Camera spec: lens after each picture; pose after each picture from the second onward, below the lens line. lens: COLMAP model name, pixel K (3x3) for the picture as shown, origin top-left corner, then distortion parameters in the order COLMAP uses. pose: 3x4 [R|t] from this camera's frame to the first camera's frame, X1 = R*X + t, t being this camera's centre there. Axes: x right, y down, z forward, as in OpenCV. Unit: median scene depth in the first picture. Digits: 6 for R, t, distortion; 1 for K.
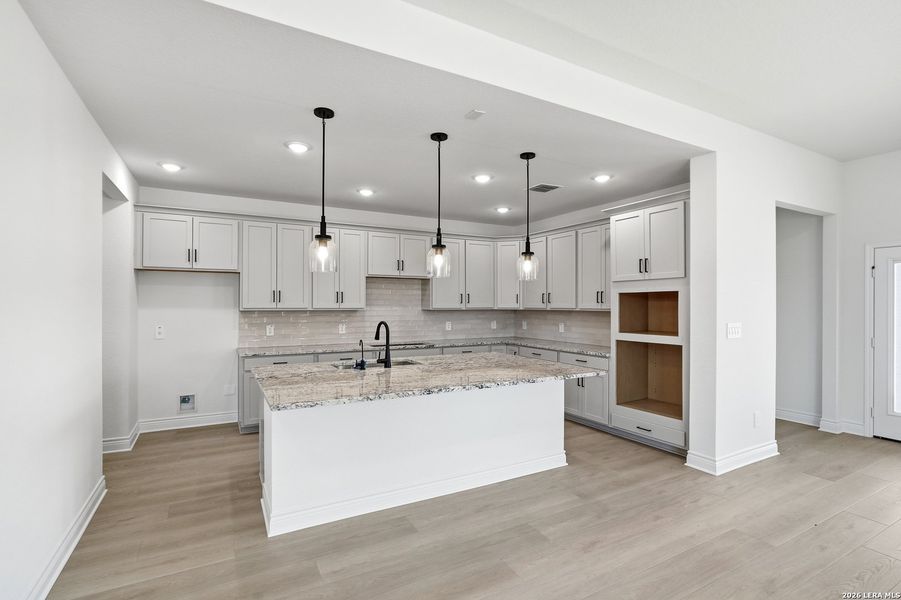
lens RADIAL K [[410.8, 0, 451.2], [0, 410.8, 299.6], [0, 0, 1]] dist [-0.009373, 0.003349]
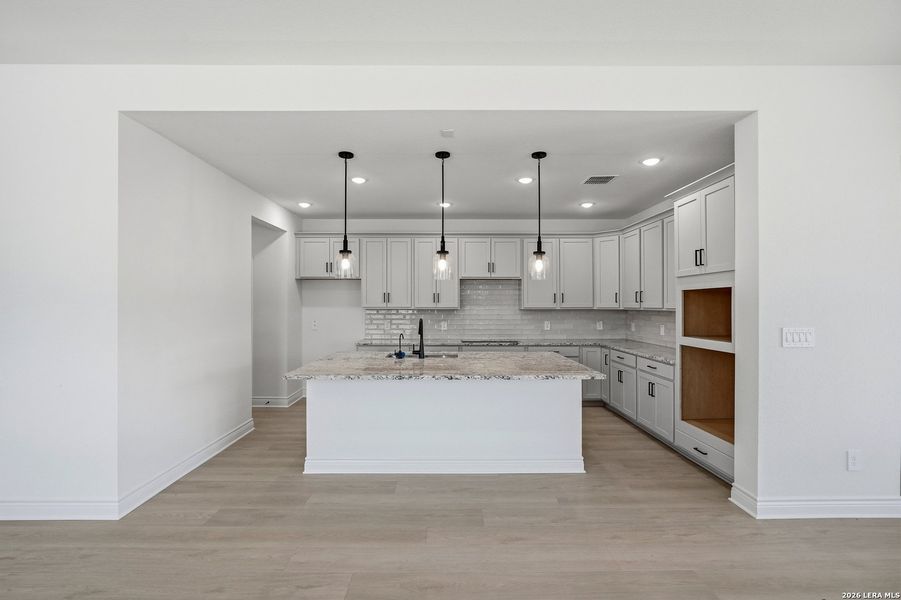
lens RADIAL K [[410.8, 0, 449.9], [0, 410.8, 299.7], [0, 0, 1]] dist [-0.009373, 0.003349]
pose [[0.883443, -0.006401, -0.468494, 0.407159], [0.007155, 0.999974, -0.000169, 0.000038], [0.468484, -0.003202, 0.883466, 0.011397]]
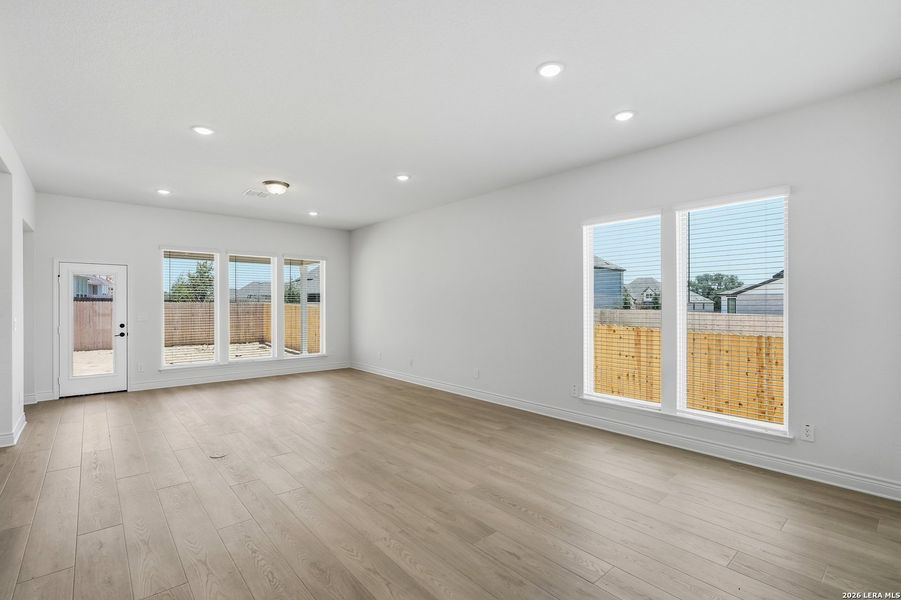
lens RADIAL K [[410.8, 0, 442.9], [0, 410.8, 303.9], [0, 0, 1]] dist [-0.009373, 0.003349]
pose [[-0.219387, 0.000114, 0.975638, -0.691664], [-0.012189, 0.999922, -0.002858, 0.003943], [-0.975562, -0.012519, -0.219369, 0.028743]]
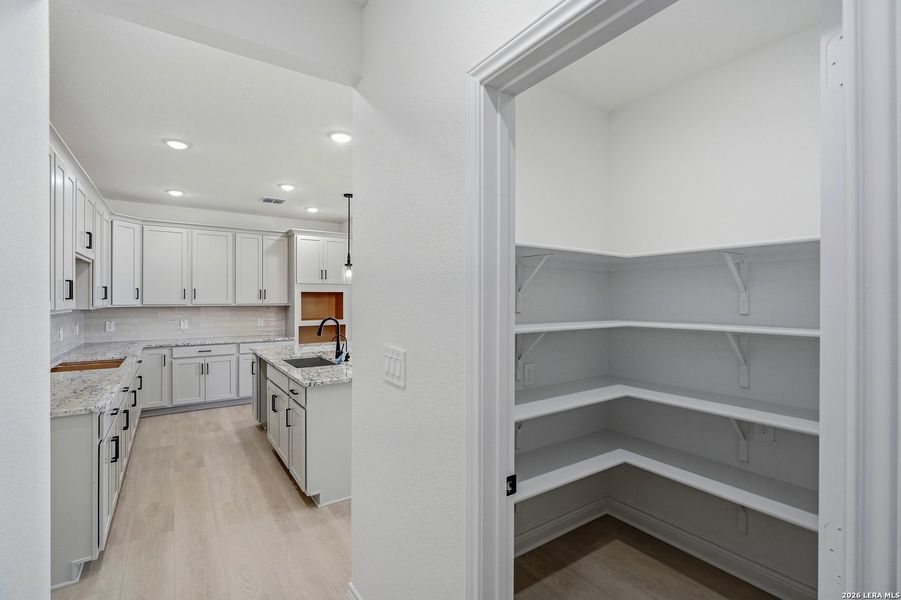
lens RADIAL K [[410.8, 0, 445.7], [0, 410.8, 297.9], [0, 0, 1]] dist [-0.009373, 0.003349]
pose [[-0.099317, 0.003309, 0.995050, -1.112526], [-0.011038, 0.999929, -0.004427, 0.004698], [-0.994995, -0.011423, -0.099273, 0.714053]]
